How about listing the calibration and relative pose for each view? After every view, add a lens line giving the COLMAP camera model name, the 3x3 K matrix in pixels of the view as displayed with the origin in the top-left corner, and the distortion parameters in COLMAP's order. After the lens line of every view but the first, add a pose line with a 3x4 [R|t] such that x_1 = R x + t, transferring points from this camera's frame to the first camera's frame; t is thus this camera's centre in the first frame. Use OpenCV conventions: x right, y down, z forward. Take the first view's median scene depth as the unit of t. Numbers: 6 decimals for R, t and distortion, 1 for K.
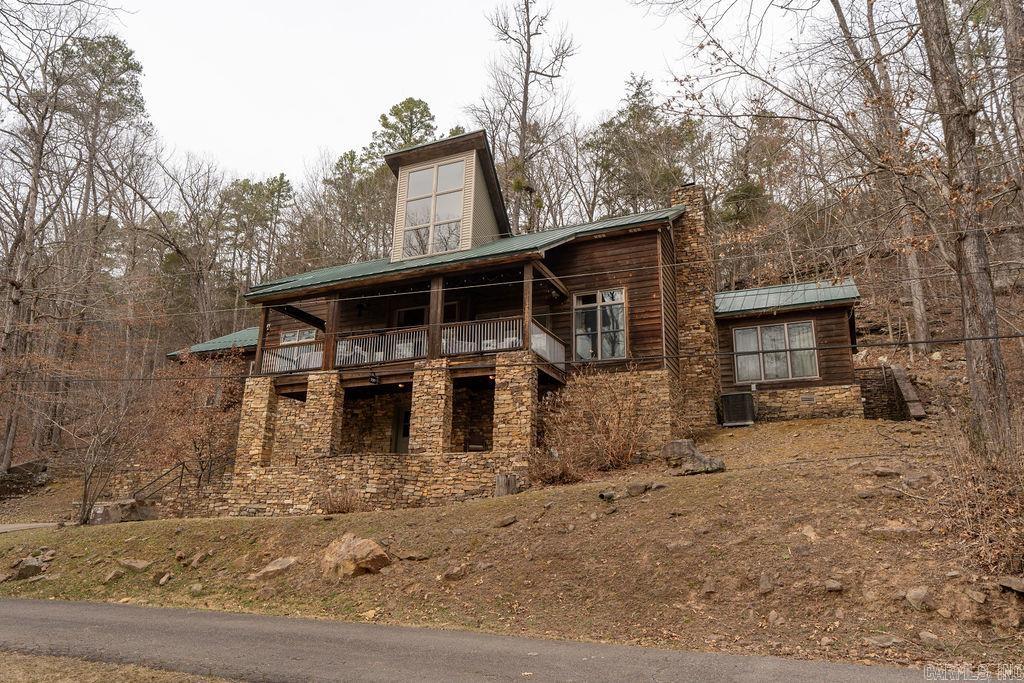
lens RADIAL K [[695.2, 0, 512.7], [0, 695.2, 343.0], [0, 0, 1]] dist [-0.003379, -0.000425]
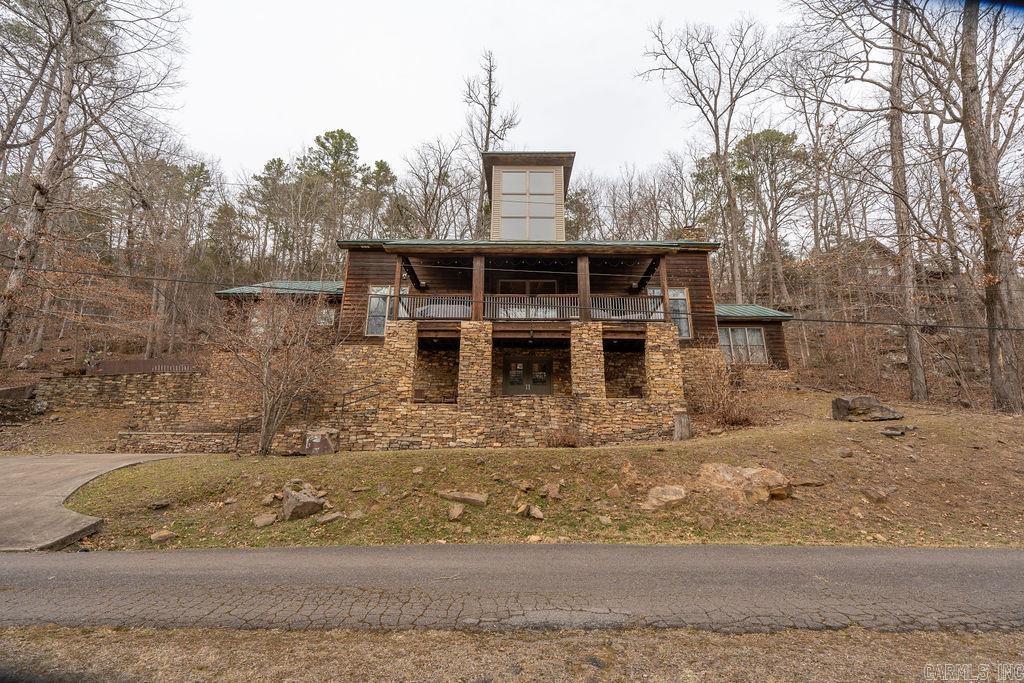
lens RADIAL K [[457.8, 0, 511.9], [0, 457.8, 340.0], [0, 0, 1]] dist [-0.007204, 0.002899]
pose [[0.913793, 0.106445, 0.391984, -0.527692], [-0.105113, 0.994148, -0.024927, 0.086665], [-0.392344, -0.018424, 0.919634, 0.303645]]
